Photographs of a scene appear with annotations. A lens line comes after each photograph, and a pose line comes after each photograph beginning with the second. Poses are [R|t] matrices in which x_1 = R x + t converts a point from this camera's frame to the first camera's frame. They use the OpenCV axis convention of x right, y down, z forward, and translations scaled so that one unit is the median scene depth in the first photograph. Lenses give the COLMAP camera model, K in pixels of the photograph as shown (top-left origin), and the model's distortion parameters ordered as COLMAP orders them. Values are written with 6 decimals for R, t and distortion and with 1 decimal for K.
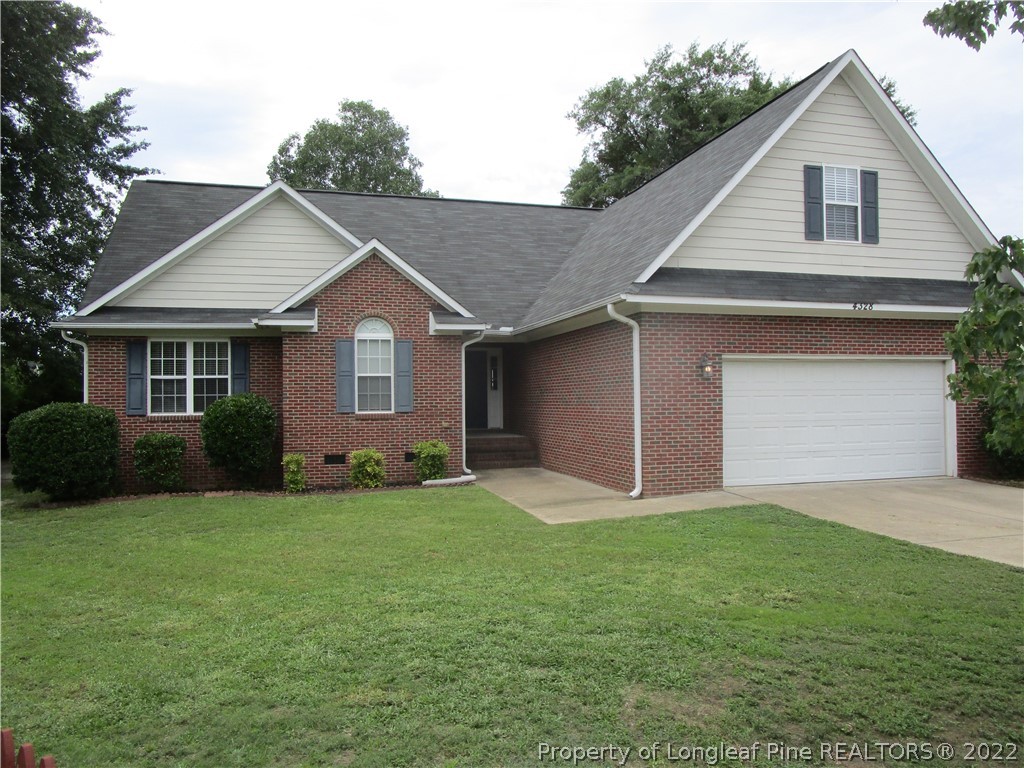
lens RADIAL K [[723.4, 0, 512.2], [0, 723.4, 386.3], [0, 0, 1]] dist [-0.033259, 0.008435]
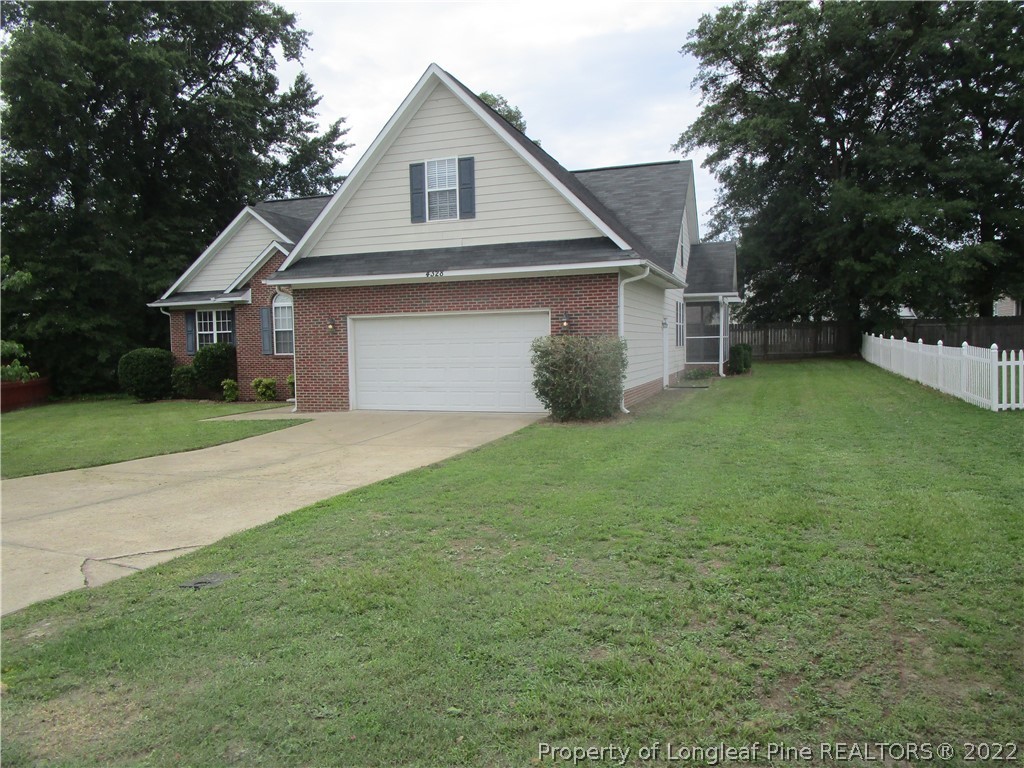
lens RADIAL K [[723.4, 0, 508.8], [0, 723.4, 384.2], [0, 0, 1]] dist [-0.033259, 0.008435]
pose [[0.817946, 0.030716, -0.574474, 1.267996], [0.018435, 0.996661, 0.079538, -0.015361], [0.574999, -0.075648, 0.814649, 0.022317]]
